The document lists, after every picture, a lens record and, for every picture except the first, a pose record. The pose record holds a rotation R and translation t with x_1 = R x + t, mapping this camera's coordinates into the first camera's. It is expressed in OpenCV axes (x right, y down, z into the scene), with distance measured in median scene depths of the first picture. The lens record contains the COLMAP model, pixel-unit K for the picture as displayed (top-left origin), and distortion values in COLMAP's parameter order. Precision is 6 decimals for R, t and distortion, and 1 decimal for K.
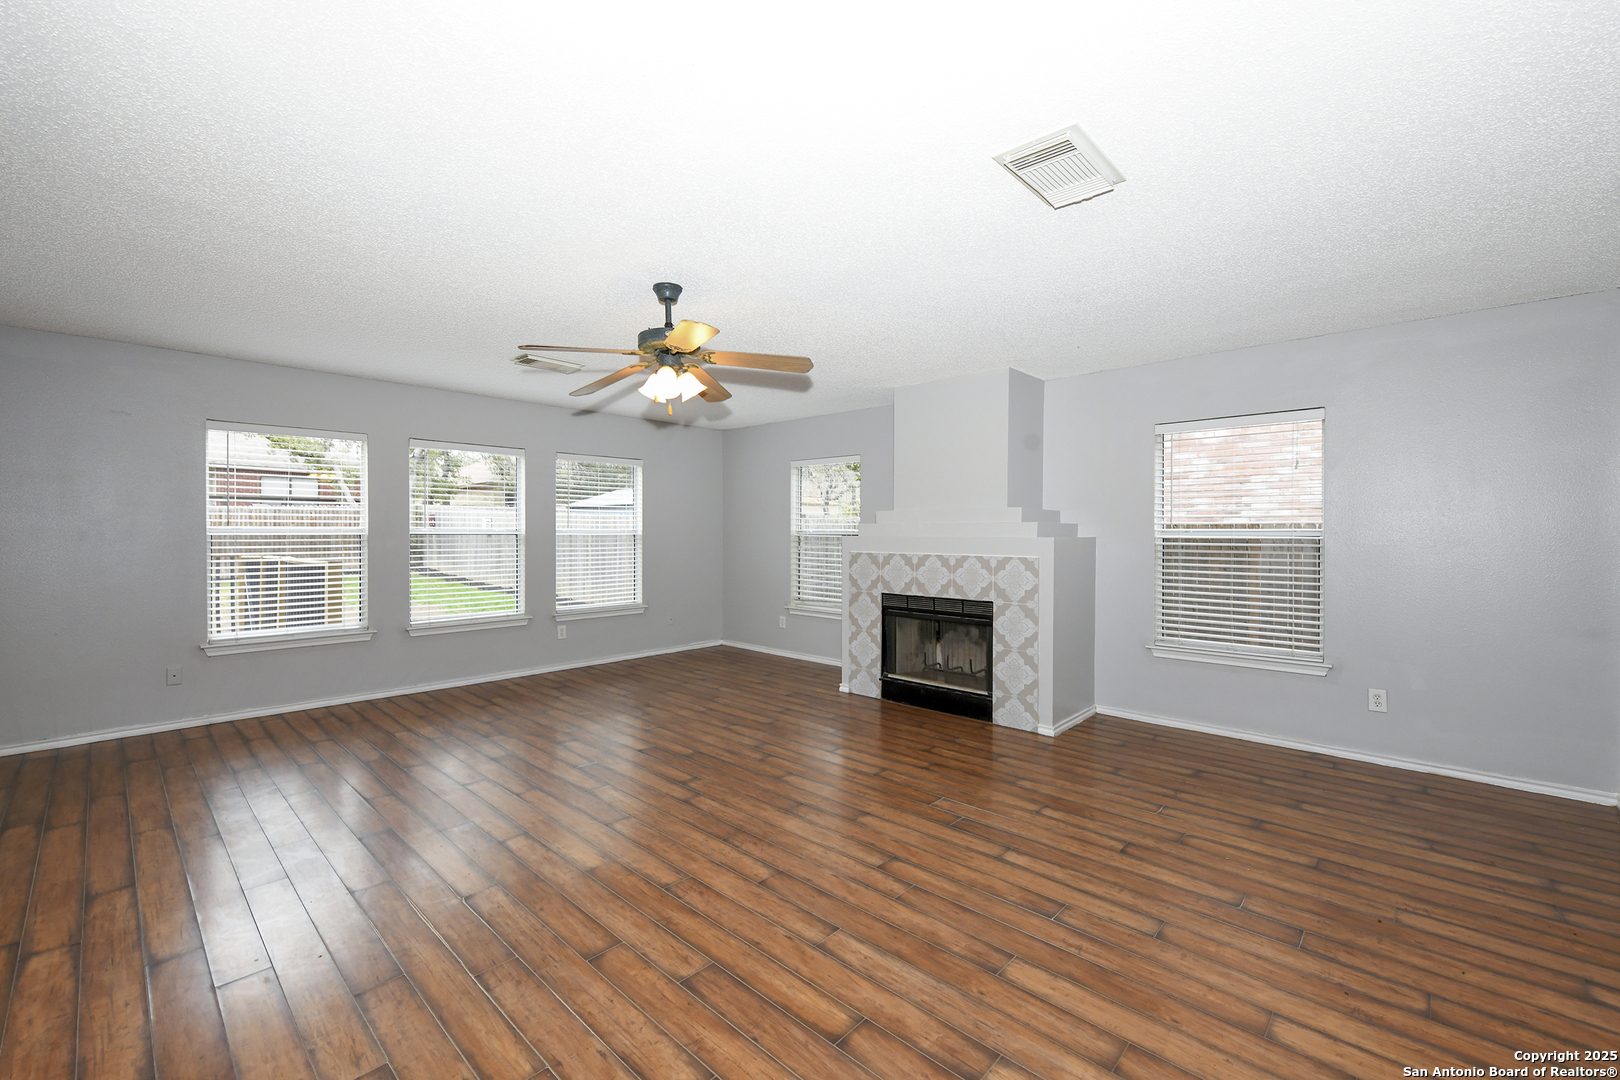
lens RADIAL K [[645.0, 0, 805.7], [0, 645.0, 538.1], [0, 0, 1]] dist [-0.001371, -0.000402]
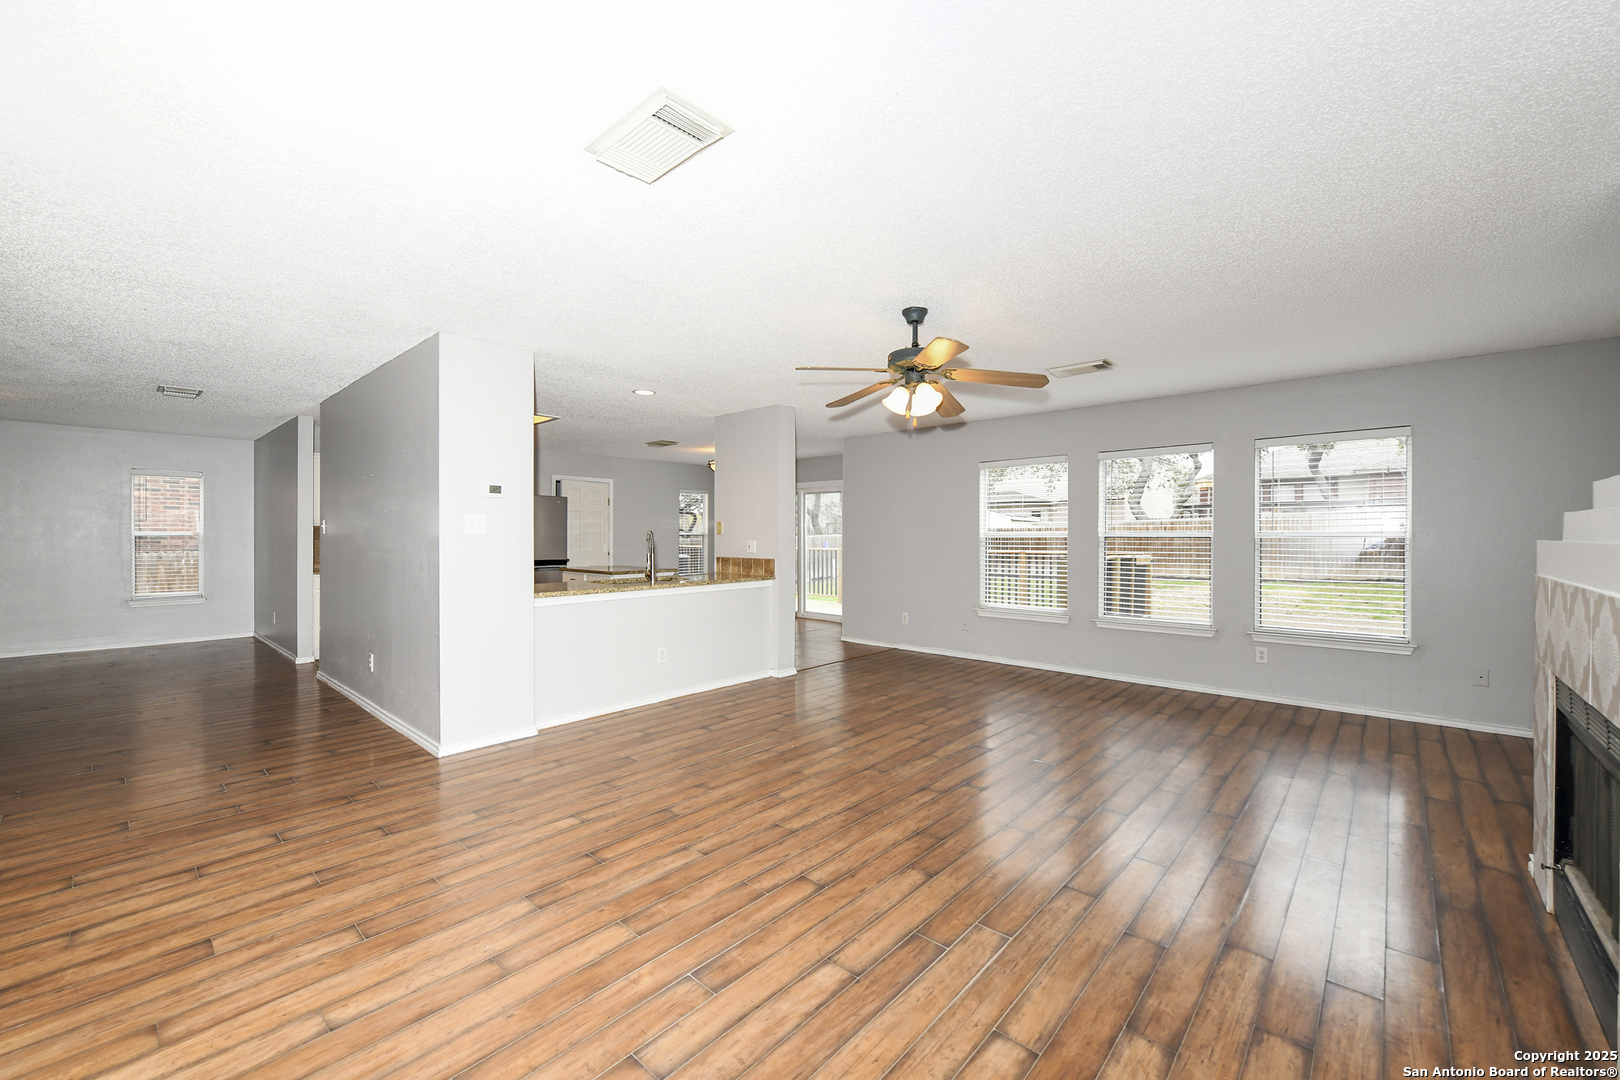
lens RADIAL K [[666.5, 0, 843.5], [0, 666.5, 537.6], [0, 0, 1]] dist [-0.000161, -0.000151]
pose [[0.040138, 0.000711, -0.999194, 0.660333], [-0.004986, 0.999987, 0.000511, -0.006467], [0.999182, 0.004962, 0.040141, 0.591847]]
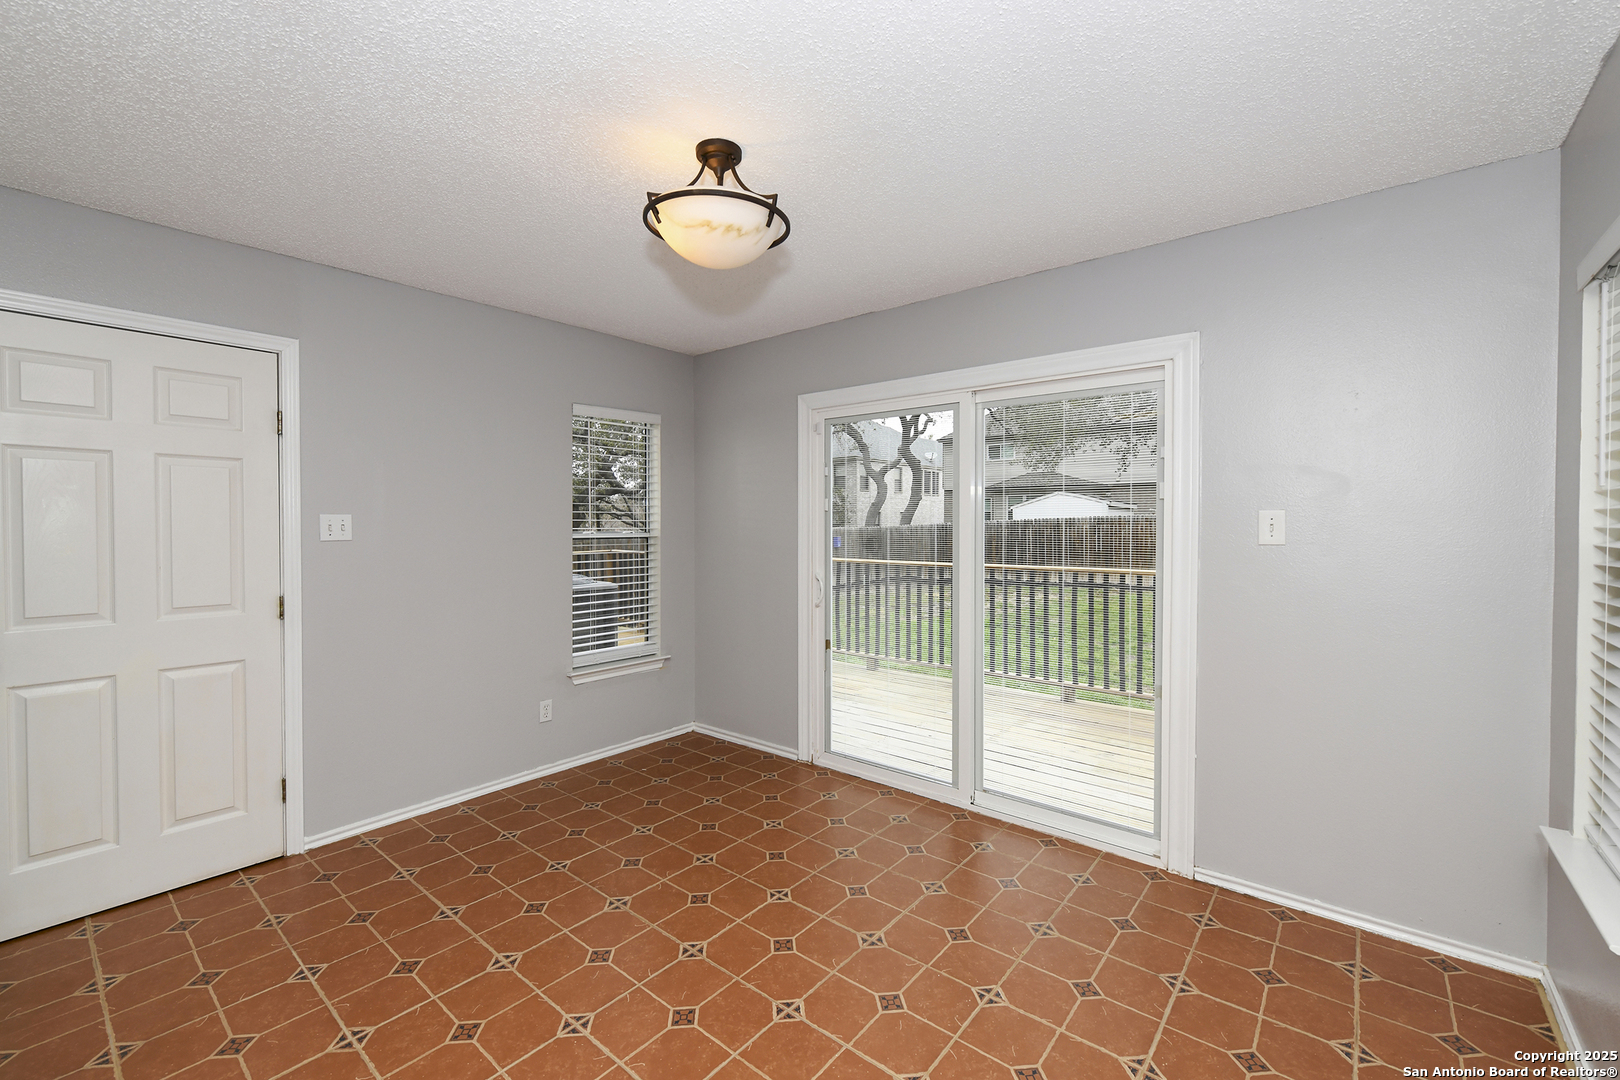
lens RADIAL K [[657.8, 0, 828.8], [0, 657.8, 532.4], [0, 0, 1]] dist [0.030640, -0.000116]
pose [[0.053537, 0.009243, -0.998523, -0.927880], [-0.001288, 0.999957, 0.009187, -0.030346], [0.998565, 0.000795, 0.053547, 0.364236]]
